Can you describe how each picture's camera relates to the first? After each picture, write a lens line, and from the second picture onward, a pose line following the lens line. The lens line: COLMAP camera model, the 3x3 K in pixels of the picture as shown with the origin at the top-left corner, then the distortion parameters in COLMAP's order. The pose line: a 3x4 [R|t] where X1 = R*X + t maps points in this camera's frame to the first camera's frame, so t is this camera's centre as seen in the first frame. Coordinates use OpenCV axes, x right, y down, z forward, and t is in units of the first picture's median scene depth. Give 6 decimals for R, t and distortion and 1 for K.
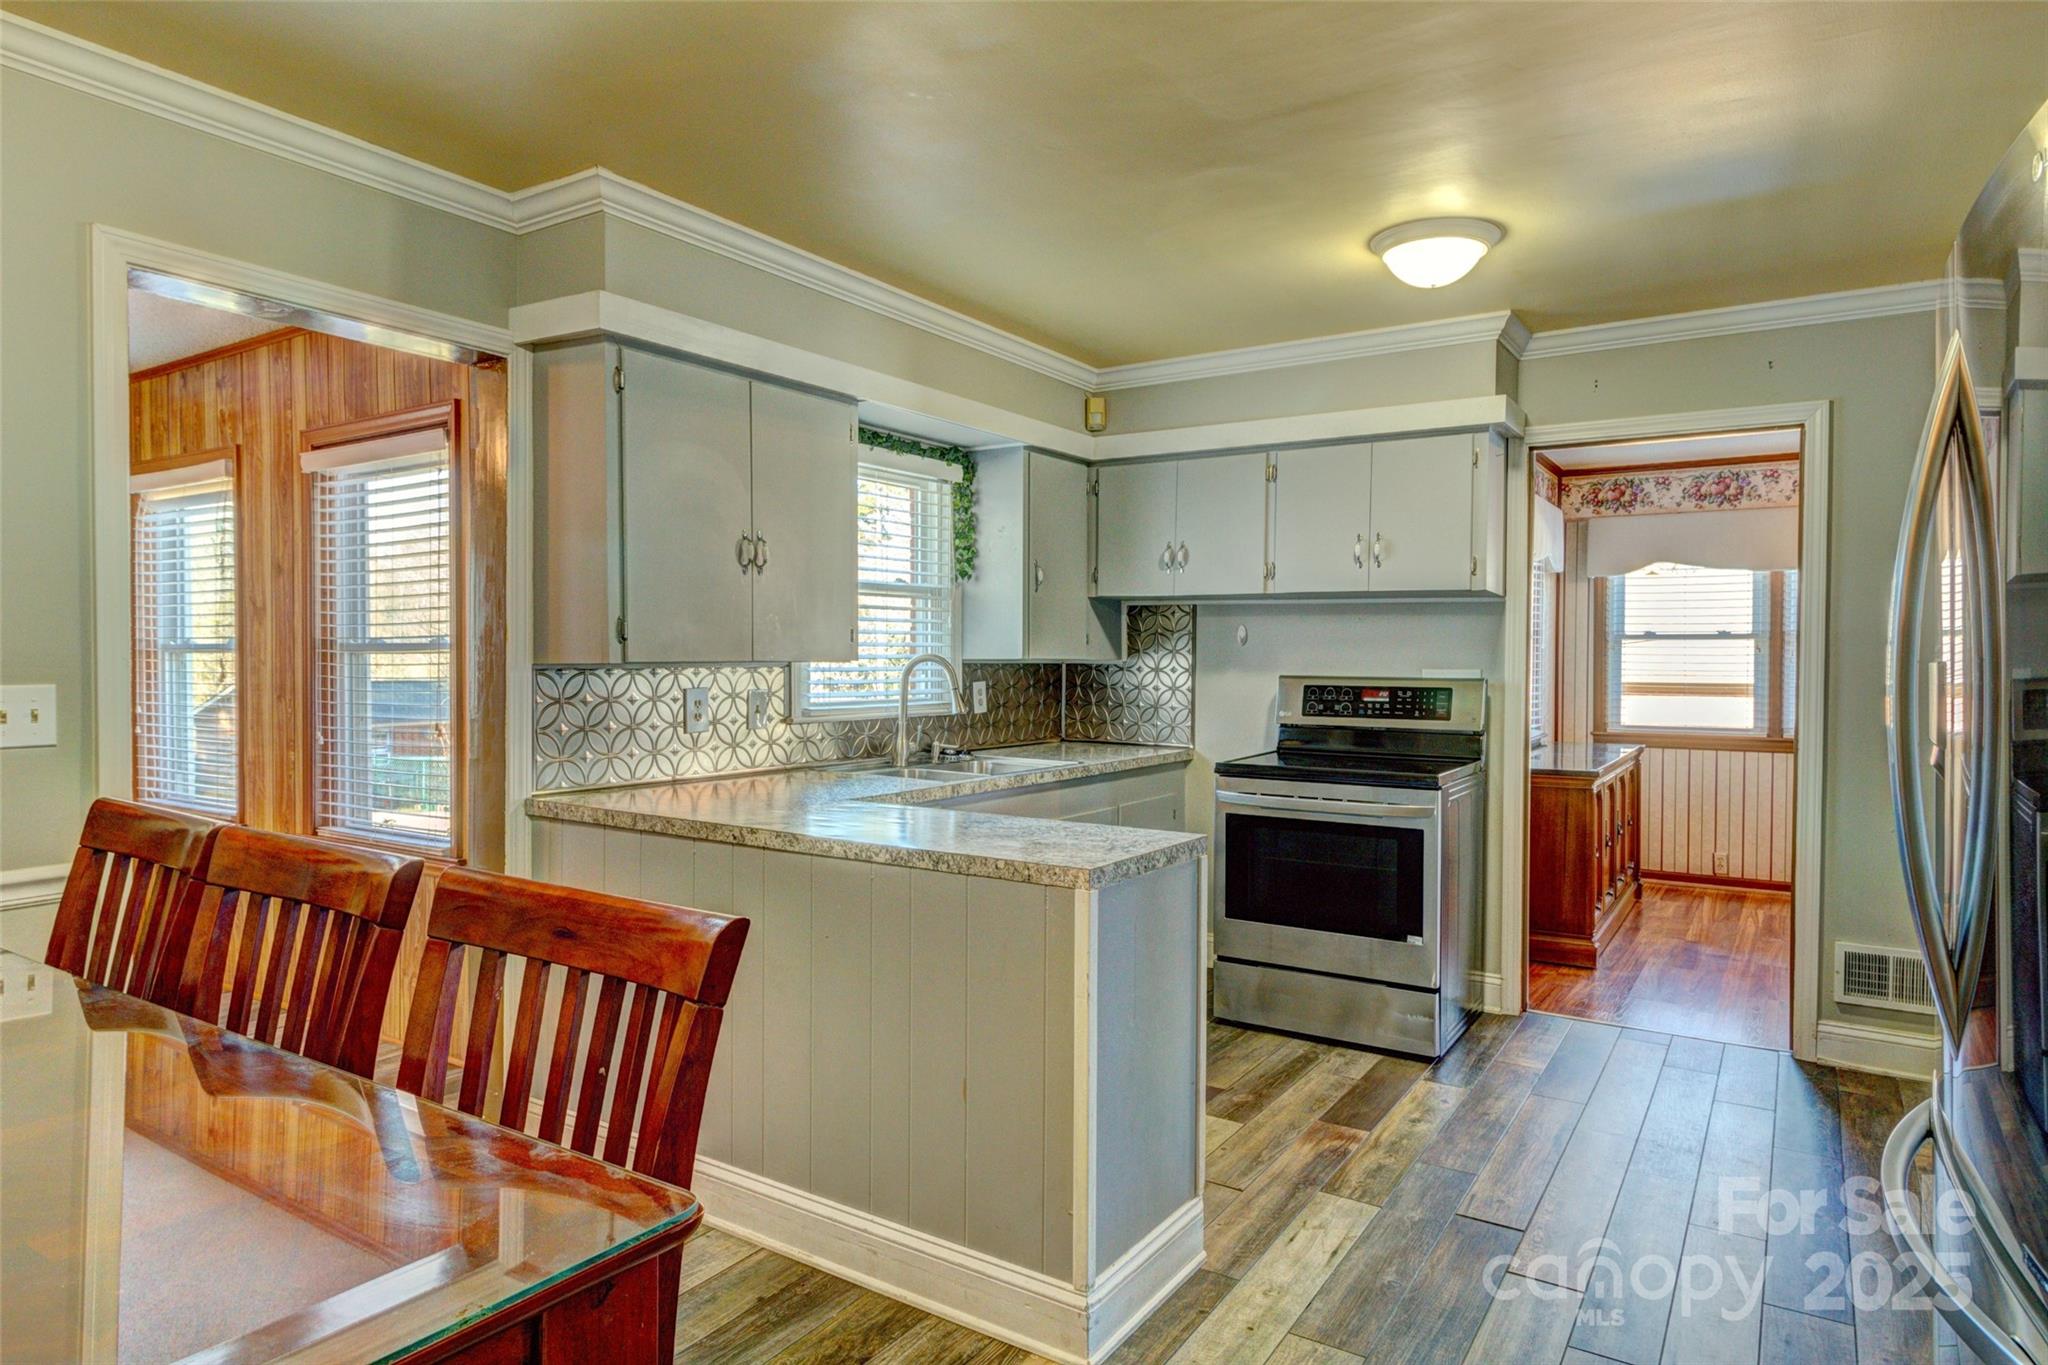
lens RADIAL K [[1190.0, 0, 1024.0], [0, 1190.0, 682.5], [0, 0, 1]] dist [0.000366, -0.000298]
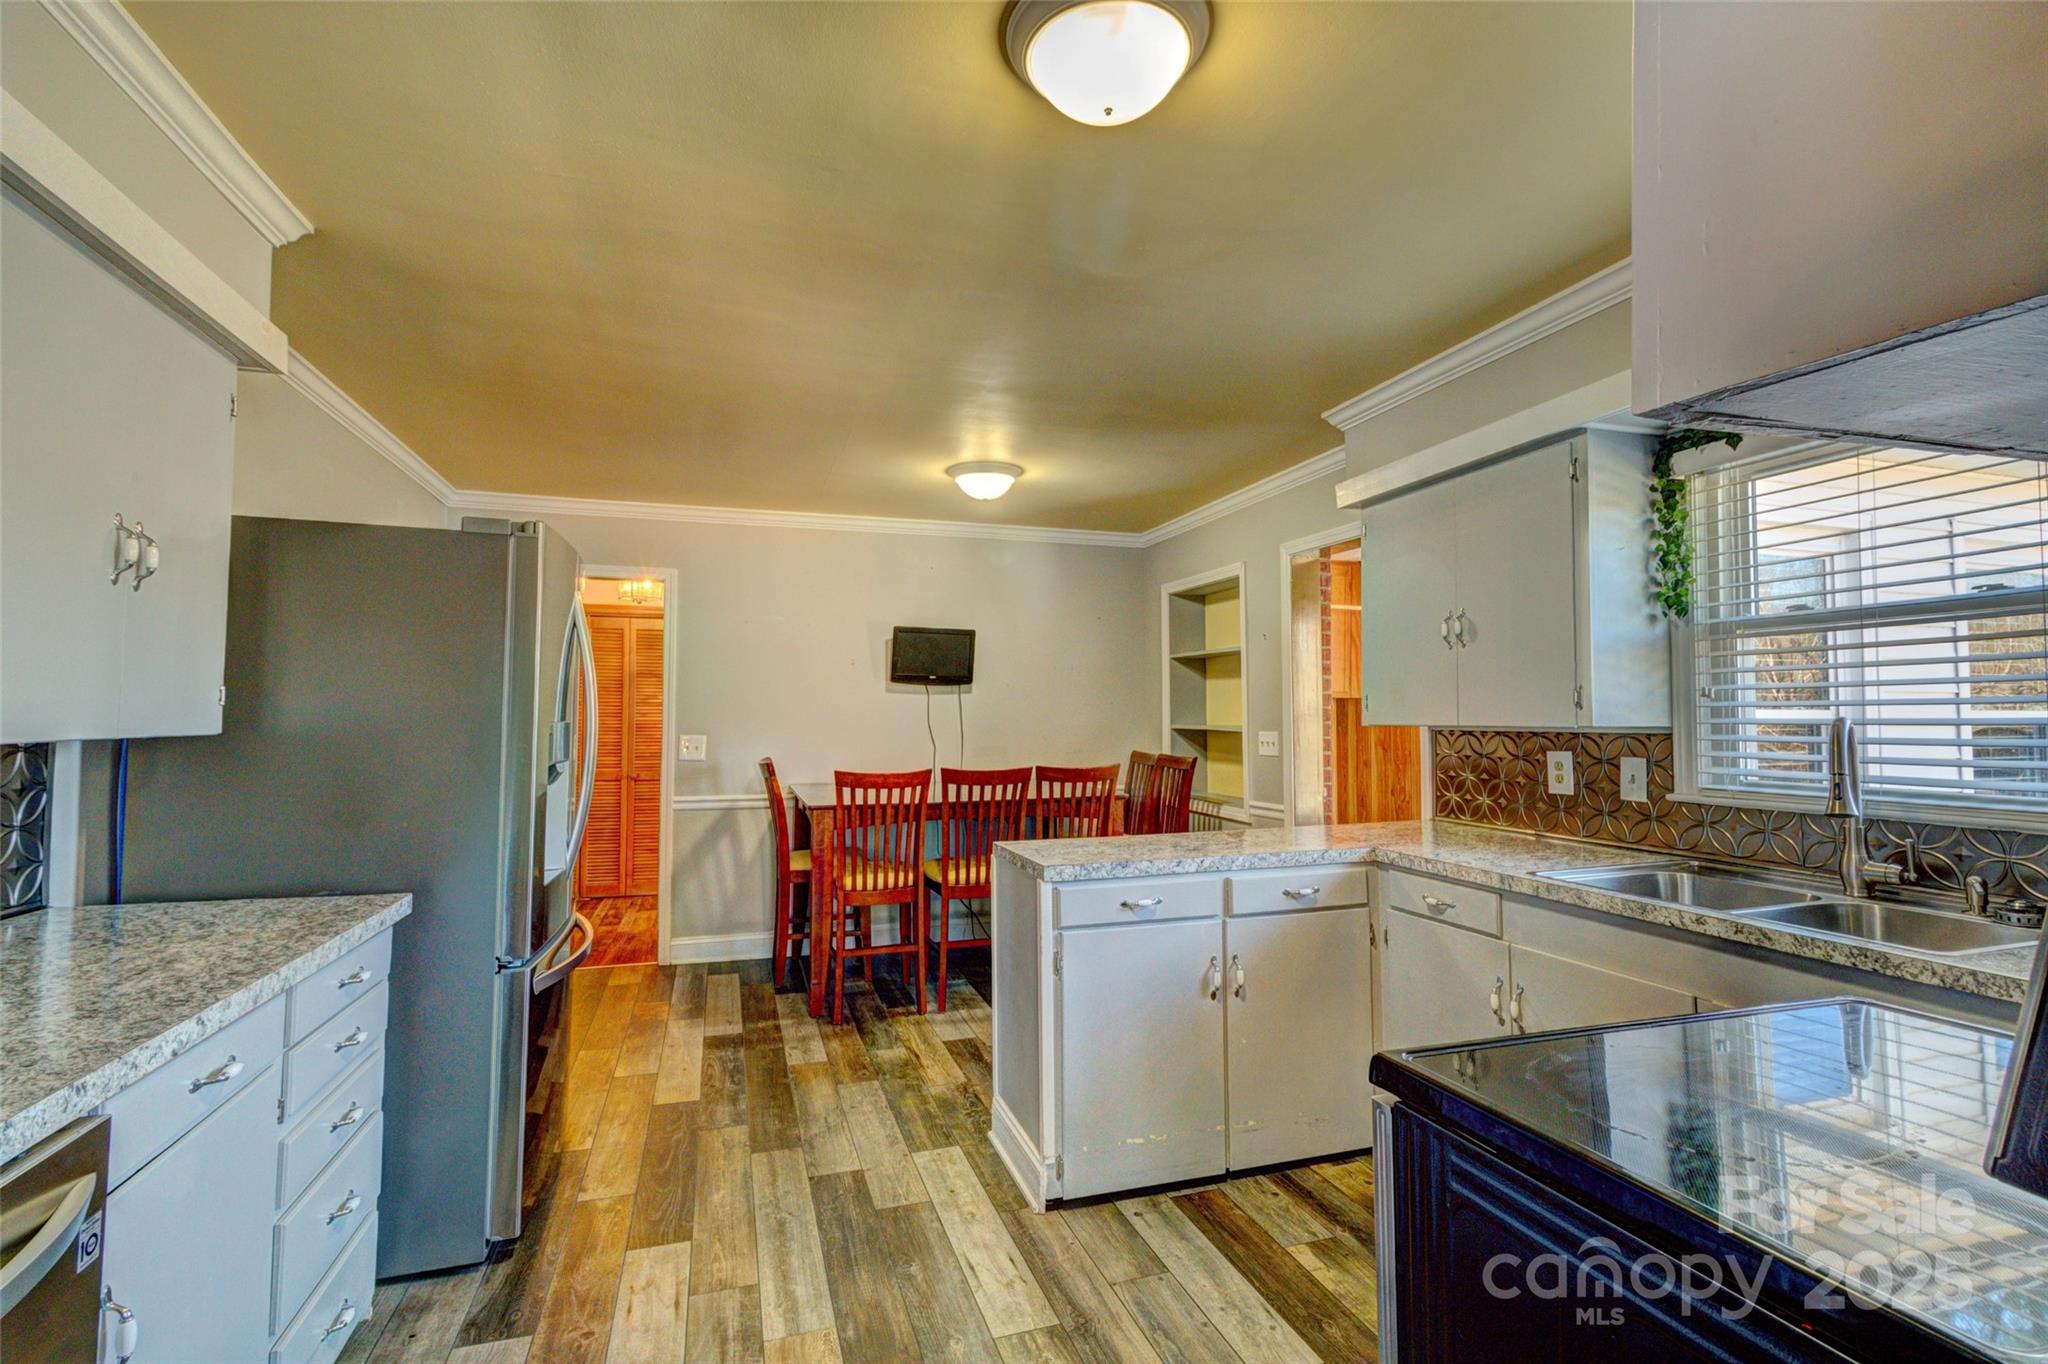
lens RADIAL K [[942.0, 0, 1024.0], [0, 942.0, 682.0], [0, 0, 1]] dist [0.003546, 0.000307]
pose [[-0.629587, -0.034280, -0.776173, 0.505219], [-0.020632, 0.999411, -0.027405, -0.017809], [0.776656, -0.001240, -0.629924, 0.870175]]
